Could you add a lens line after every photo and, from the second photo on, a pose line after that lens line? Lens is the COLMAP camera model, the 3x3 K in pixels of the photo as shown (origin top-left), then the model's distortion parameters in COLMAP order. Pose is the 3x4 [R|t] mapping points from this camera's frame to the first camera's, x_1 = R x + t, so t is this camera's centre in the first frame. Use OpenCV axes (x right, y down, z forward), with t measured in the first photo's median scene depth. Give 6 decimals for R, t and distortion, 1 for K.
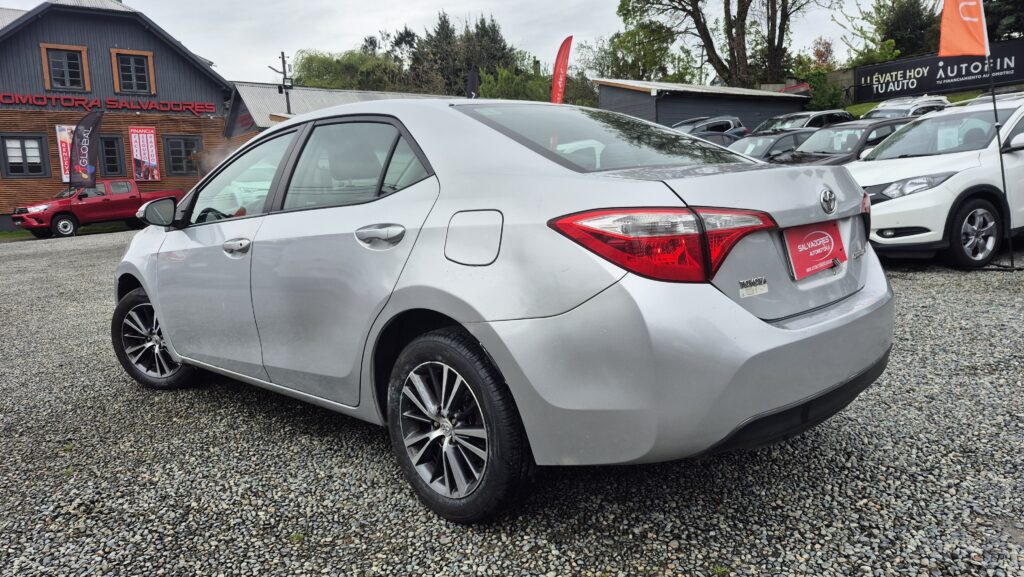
lens RADIAL K [[719.3, 0, 512.0], [0, 719.3, 288.5], [0, 0, 1]] dist [0.022521, -0.003448]
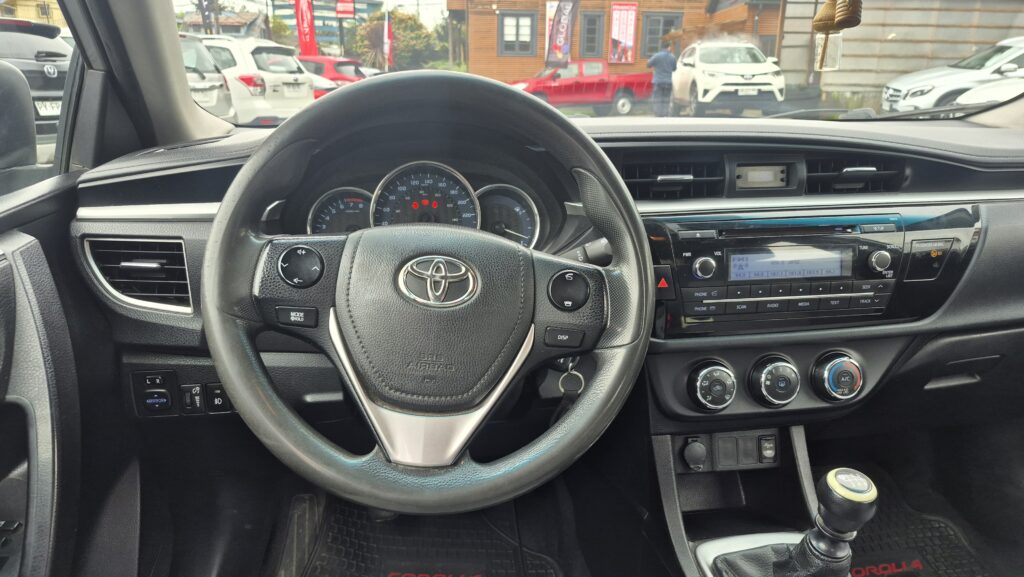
lens RADIAL K [[714.6, 0, 516.5], [0, 714.6, 299.0], [0, 0, 1]] dist [0.076773, -0.091863]
pose [[0.808401, 0.213620, -0.548503, -0.029146], [-0.123322, 0.972609, 0.197036, -0.016814], [0.575569, -0.091642, 0.812602, 0.125631]]
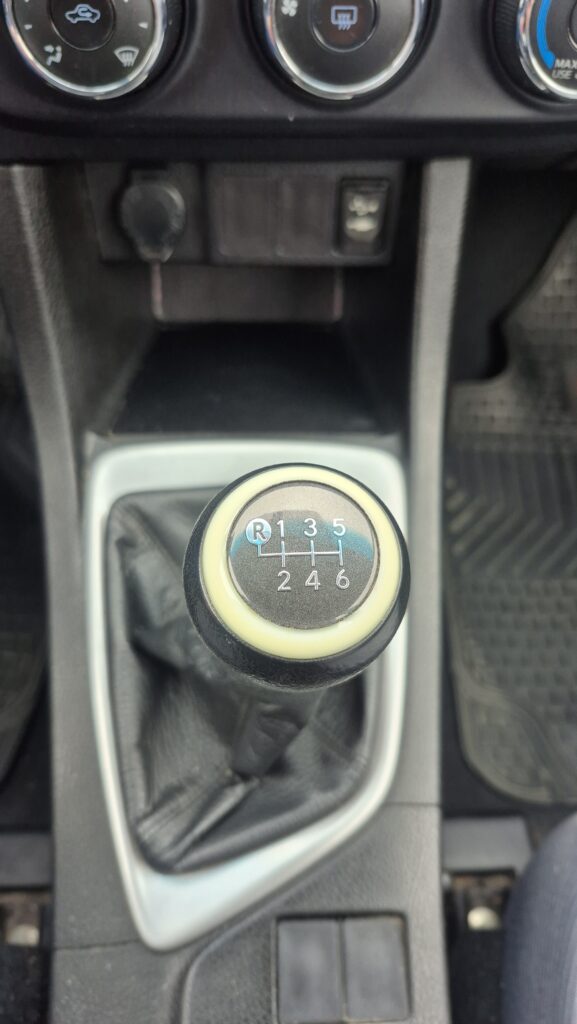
lens RADIAL K [[755.4, 0, 292.6], [0, 755.4, 489.8], [0, 0, 1]] dist [-0.009760, -0.008288]
pose [[0.726116, 0.618023, -0.301334, -0.030658], [-0.164584, 0.581747, 0.796544, -0.012452], [0.667583, -0.528789, 0.524133, 0.147560]]
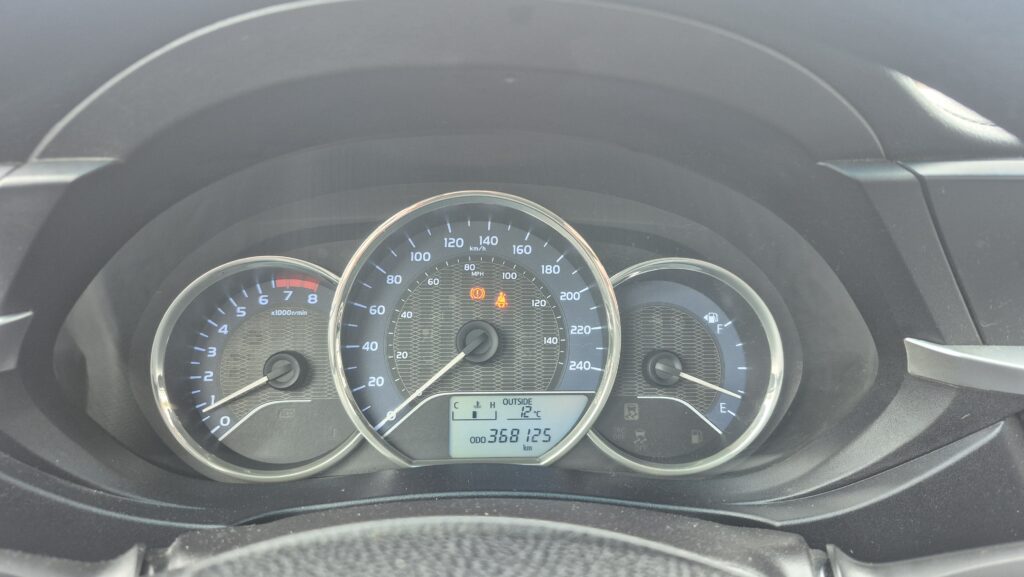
lens RADIAL K [[720.6, 0, 513.4], [0, 720.6, 284.1], [0, 0, 1]] dist [0.076394, -0.102271]
pose [[0.748185, 0.242689, -0.617513, -0.041919], [-0.153052, 0.968731, 0.195281, -0.016920], [0.645596, -0.051595, 0.761934, 0.139641]]
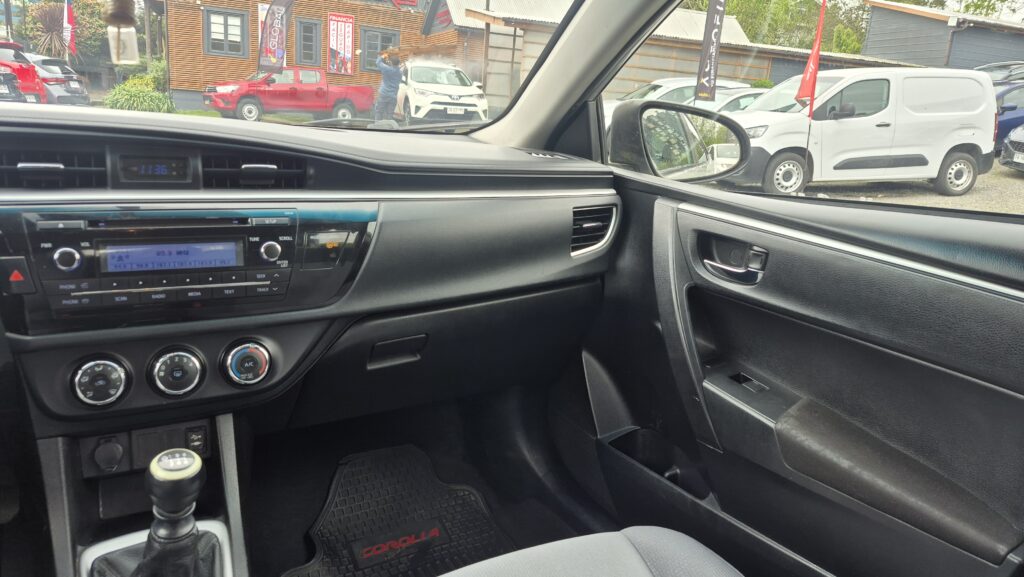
lens RADIAL K [[707.8, 0, 520.6], [0, 707.8, 282.1], [0, 0, 1]] dist [0.083415, -0.095689]
pose [[0.958898, 0.171461, -0.226089, -0.016627], [-0.149923, 0.982632, 0.109349, -0.018012], [0.240912, -0.070959, 0.967950, 0.130343]]
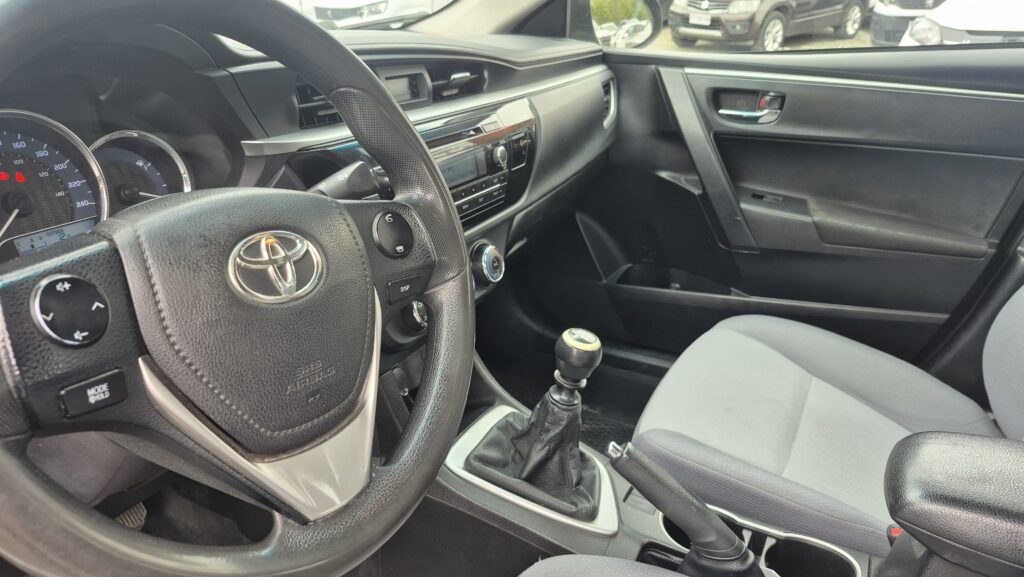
lens RADIAL K [[720.6, 0, 513.4], [0, 720.6, 284.1], [0, 0, 1]] dist [0.076394, -0.102271]
pose [[0.956471, -0.056029, 0.286400, -0.042382], [-0.009408, 0.974966, 0.222154, -0.016009], [-0.291677, -0.215178, 0.931999, 0.125589]]
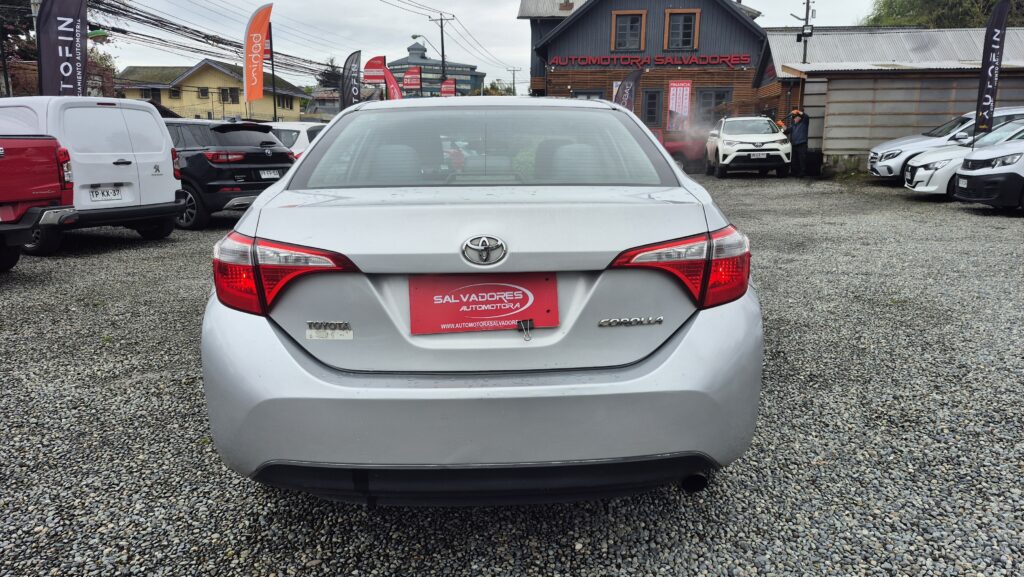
lens RADIAL K [[707.8, 0, 520.6], [0, 707.8, 282.1], [0, 0, 1]] dist [0.083415, -0.095689]
pose [[0.730239, 0.166509, -0.662590, 0.081757], [-0.122595, 0.986039, 0.112680, -0.014503], [0.672102, -0.001053, 0.740458, 0.035266]]
